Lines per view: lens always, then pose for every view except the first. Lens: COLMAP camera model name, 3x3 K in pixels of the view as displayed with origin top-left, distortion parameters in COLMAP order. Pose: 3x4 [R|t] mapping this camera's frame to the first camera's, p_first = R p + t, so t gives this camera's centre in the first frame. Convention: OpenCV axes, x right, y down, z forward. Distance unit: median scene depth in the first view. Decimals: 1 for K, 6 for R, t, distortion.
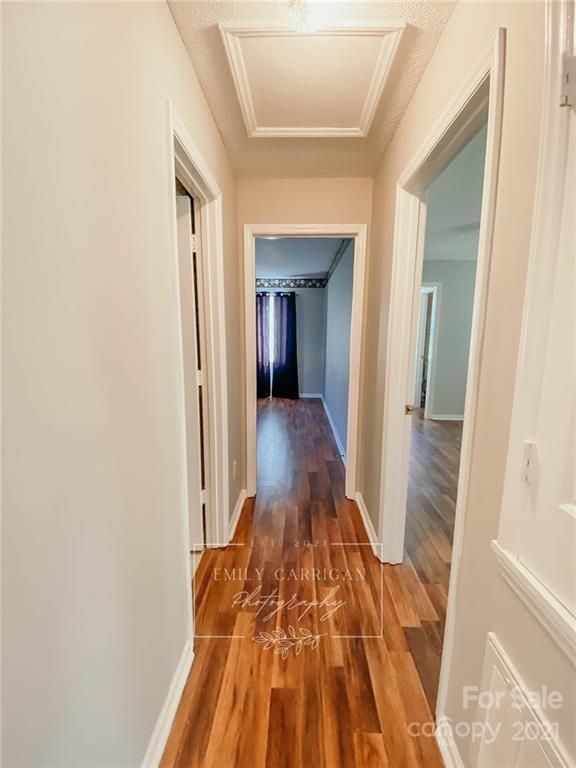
lens RADIAL K [[317.0, 0, 291.0], [0, 317.0, 381.5], [0, 0, 1]] dist [-0.012460, -0.000578]
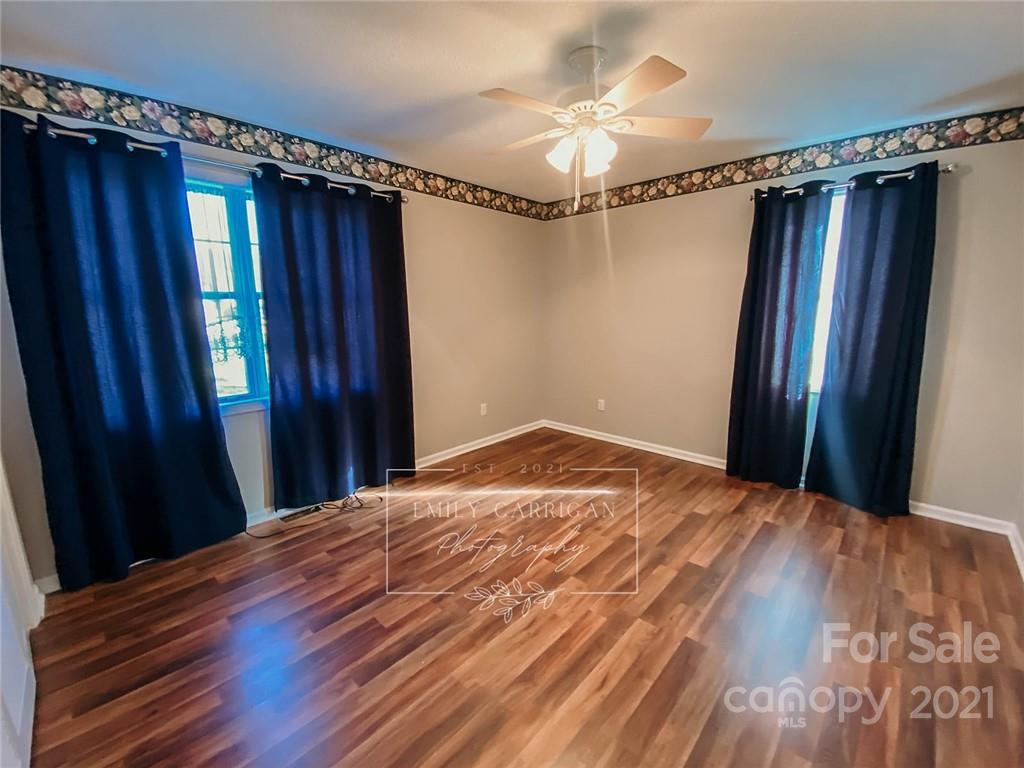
lens RADIAL K [[422.7, 0, 514.2], [0, 422.7, 386.1], [0, 0, 1]] dist [-0.012460, -0.000578]
pose [[0.749734, 0.098540, -0.654361, -0.009465], [-0.076051, 0.995129, 0.062720, -0.068327], [0.657354, 0.002741, 0.753577, 0.444148]]
